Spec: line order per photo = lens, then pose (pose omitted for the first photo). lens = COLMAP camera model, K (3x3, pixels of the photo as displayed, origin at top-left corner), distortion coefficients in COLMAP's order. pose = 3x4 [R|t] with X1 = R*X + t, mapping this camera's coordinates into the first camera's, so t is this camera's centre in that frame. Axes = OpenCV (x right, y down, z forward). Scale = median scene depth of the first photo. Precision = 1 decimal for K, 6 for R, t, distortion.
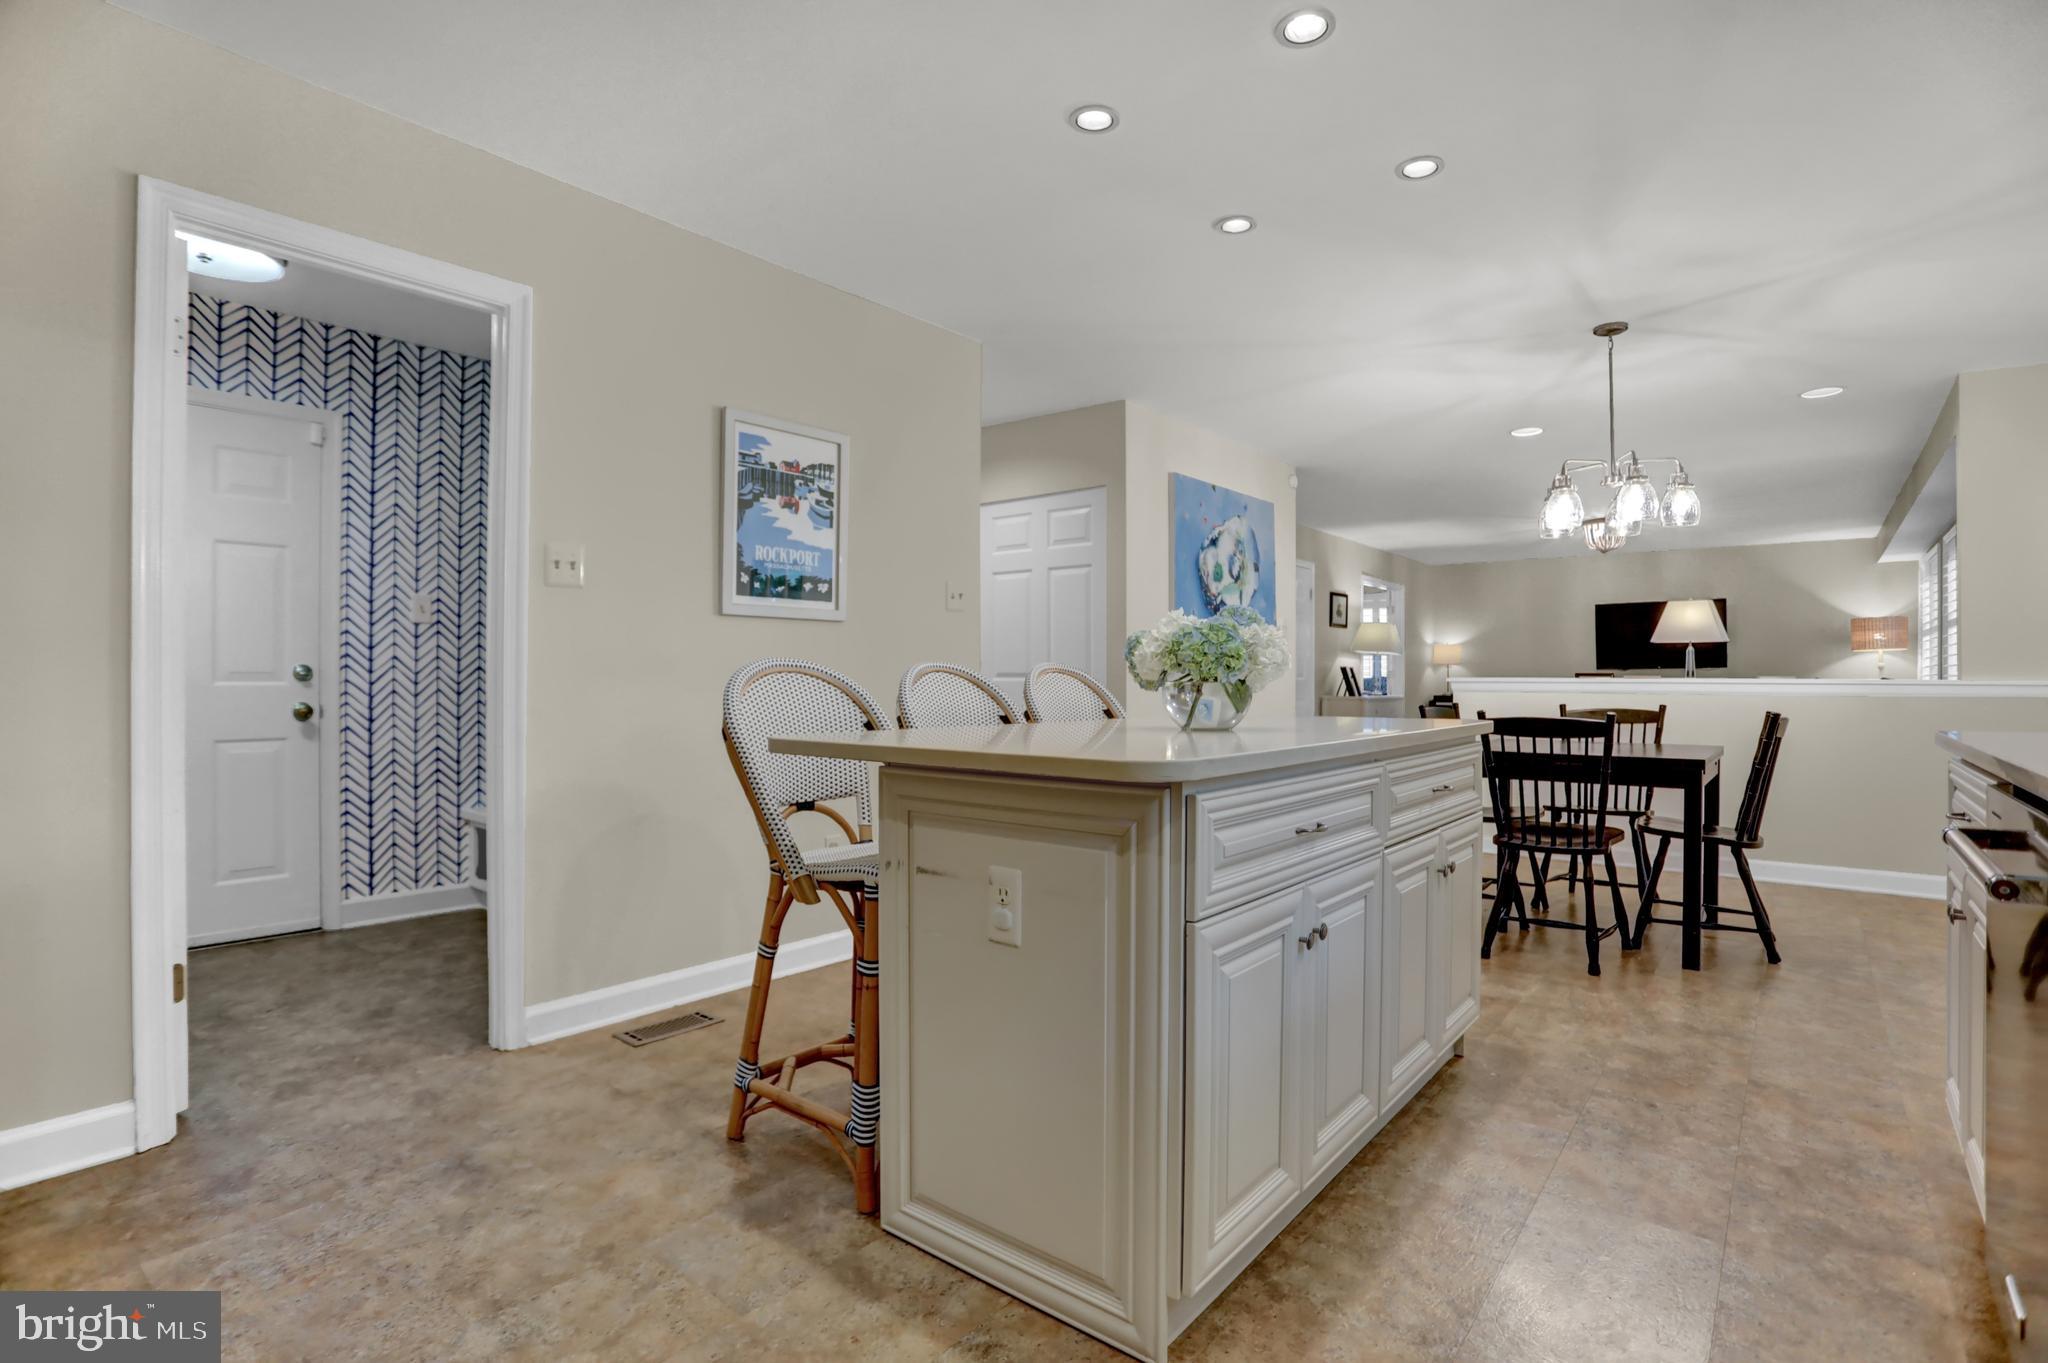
lens RADIAL K [[981.4, 0, 1026.5], [0, 981.4, 678.6], [0, 0, 1]] dist [-0.057795, 0.018783]
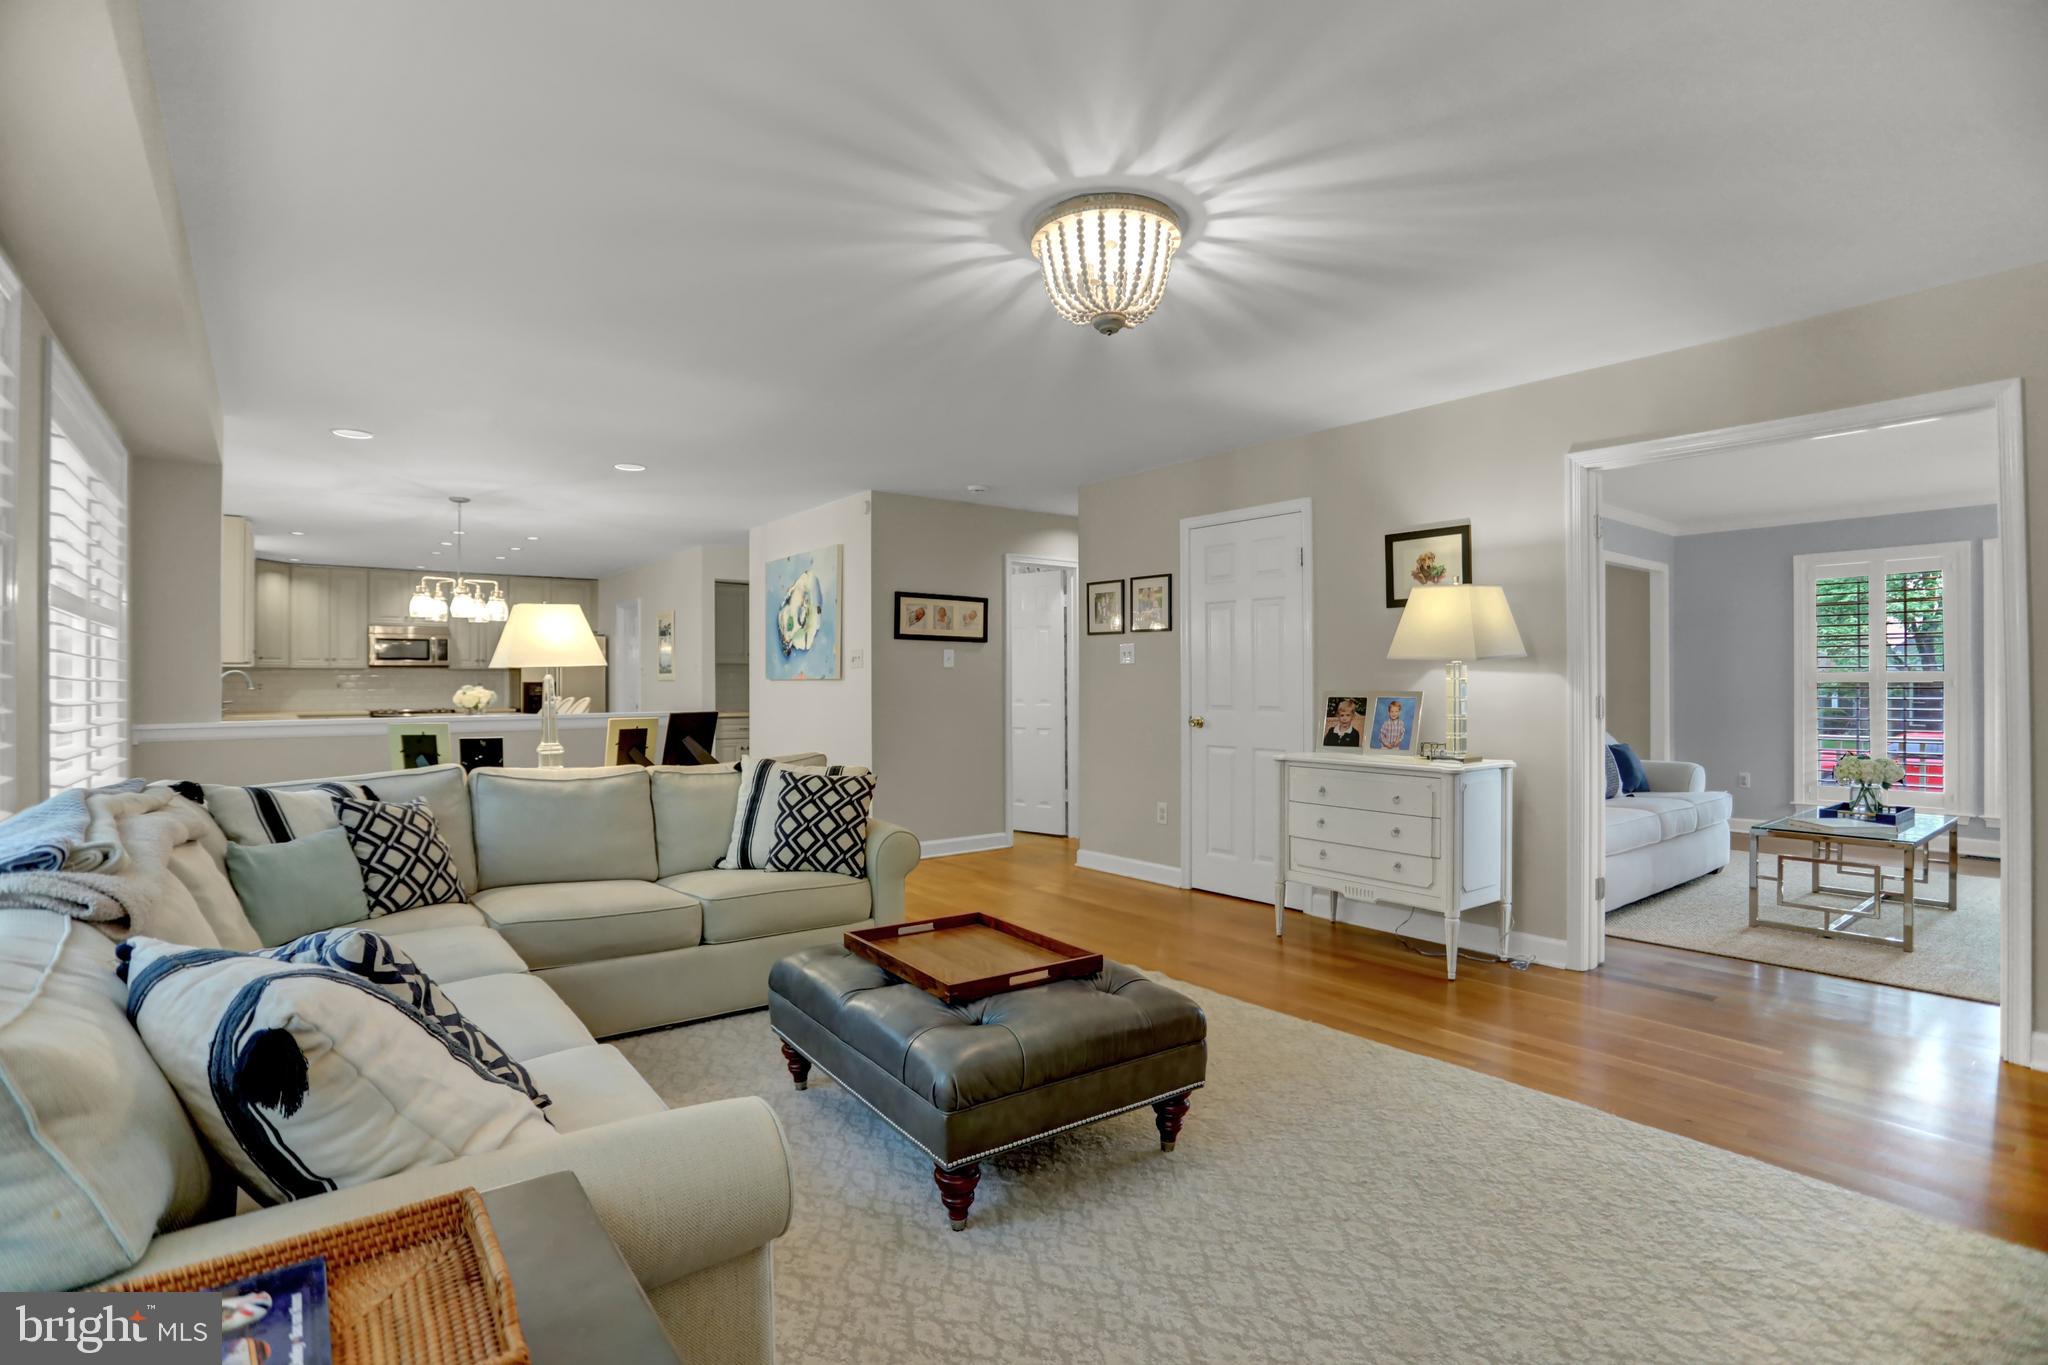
lens RADIAL K [[981.4, 0, 1026.2], [0, 981.4, 684.7], [0, 0, 1]] dist [-0.057795, 0.018783]
pose [[-0.228416, 0.005712, -0.973547, 3.367570], [0.005159, 0.999976, 0.004657, -0.079547], [0.973550, -0.003958, -0.228440, 3.901688]]
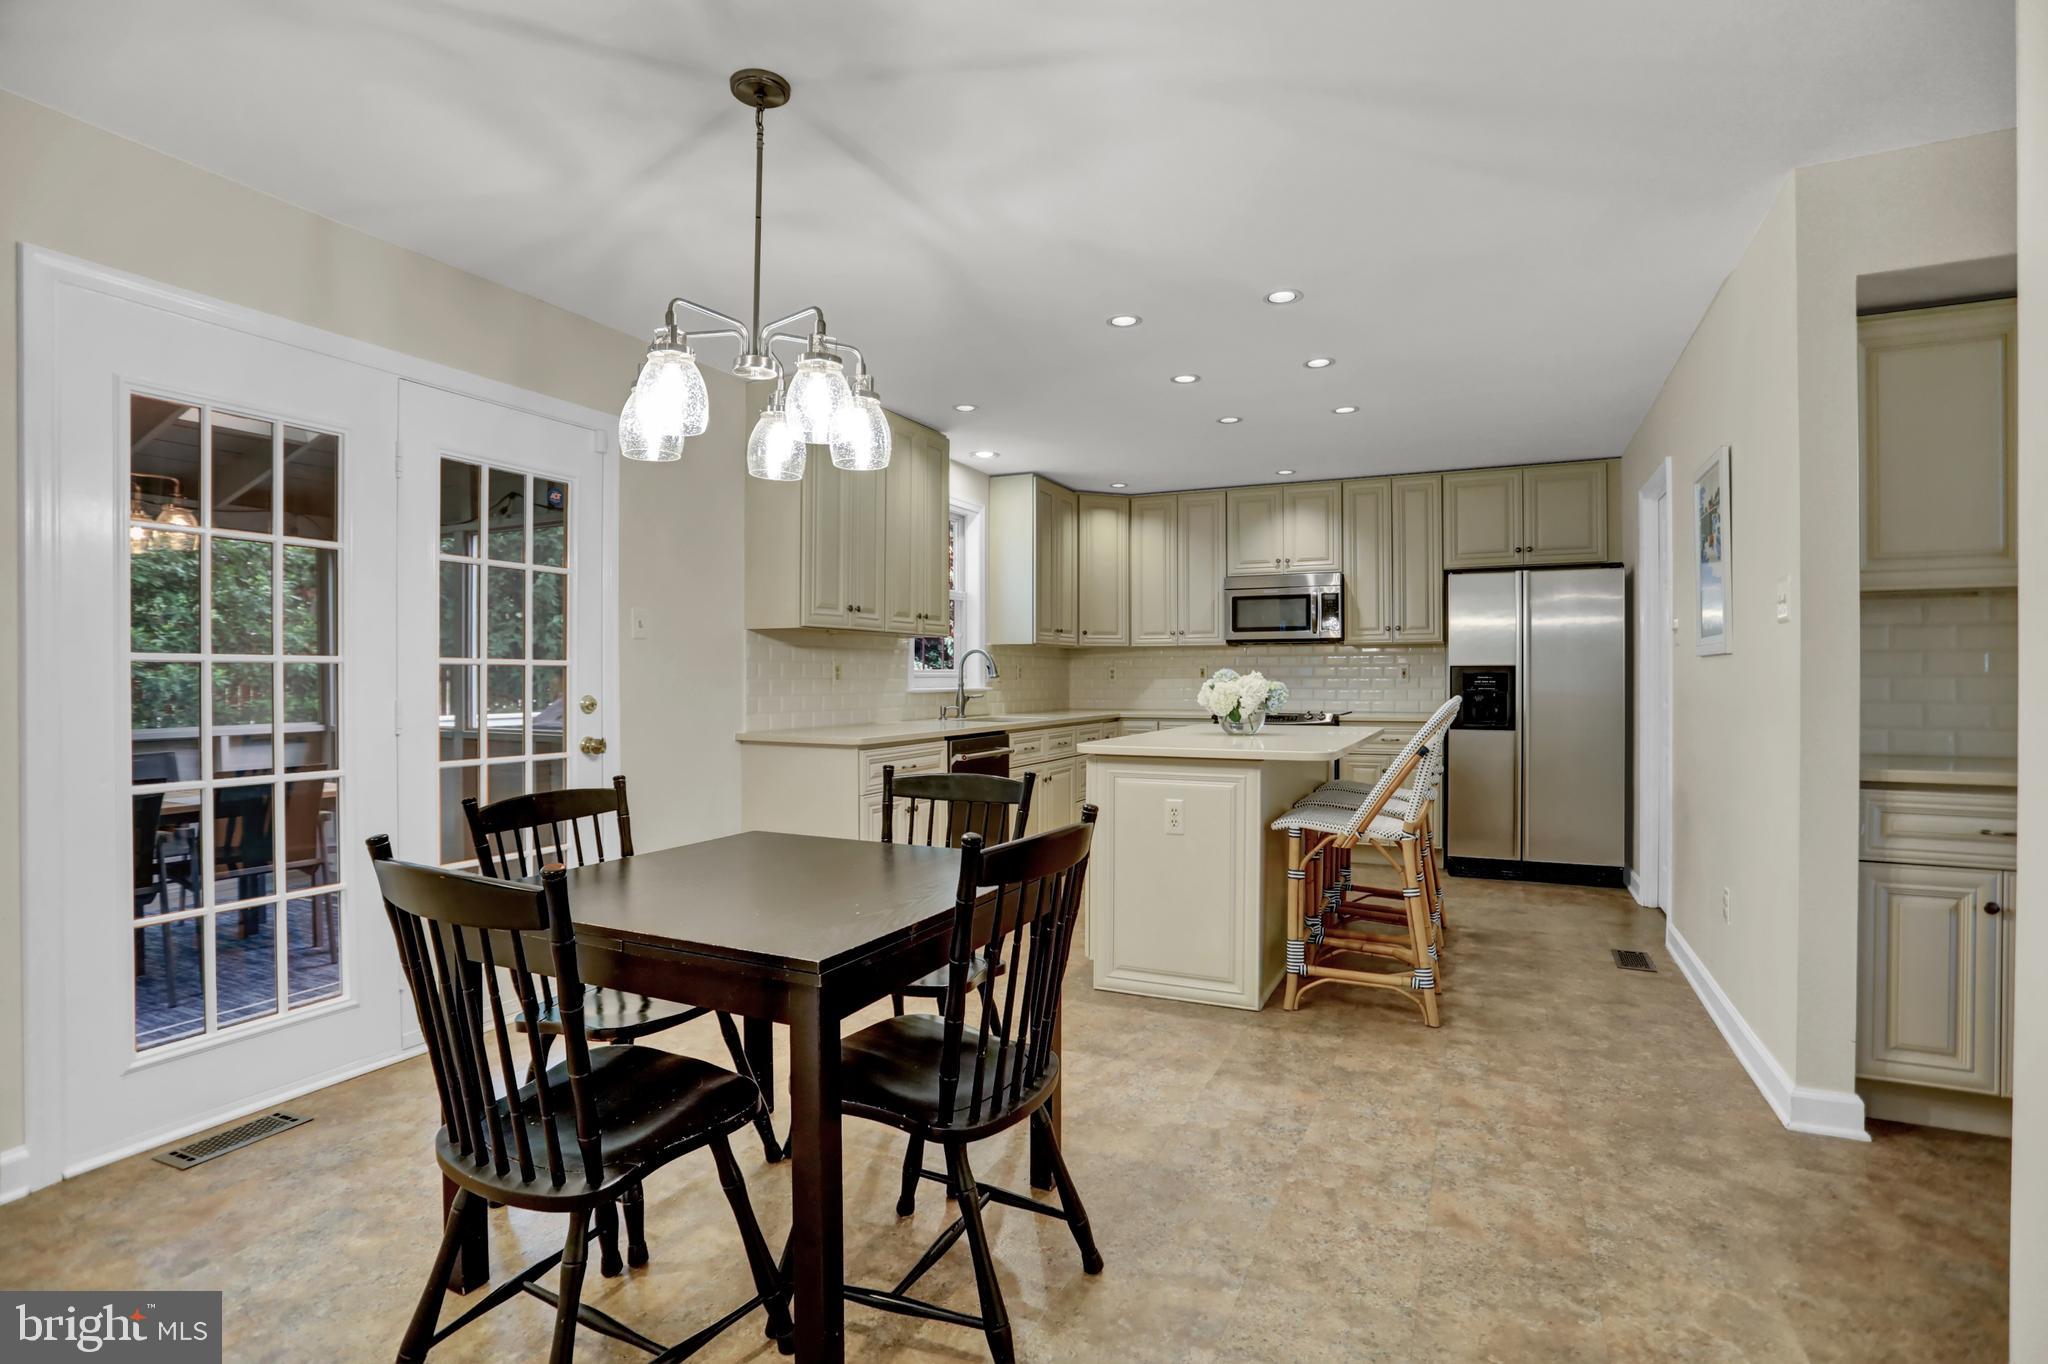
lens RADIAL K [[981.4, 0, 1005.8], [0, 981.4, 672.3], [0, 0, 1]] dist [-0.057795, 0.018783]
pose [[-0.976476, -0.001811, -0.215620, 0.987442], [-0.000703, 0.999986, -0.005214, -0.054611], [0.215627, -0.004940, -0.976463, 2.597884]]
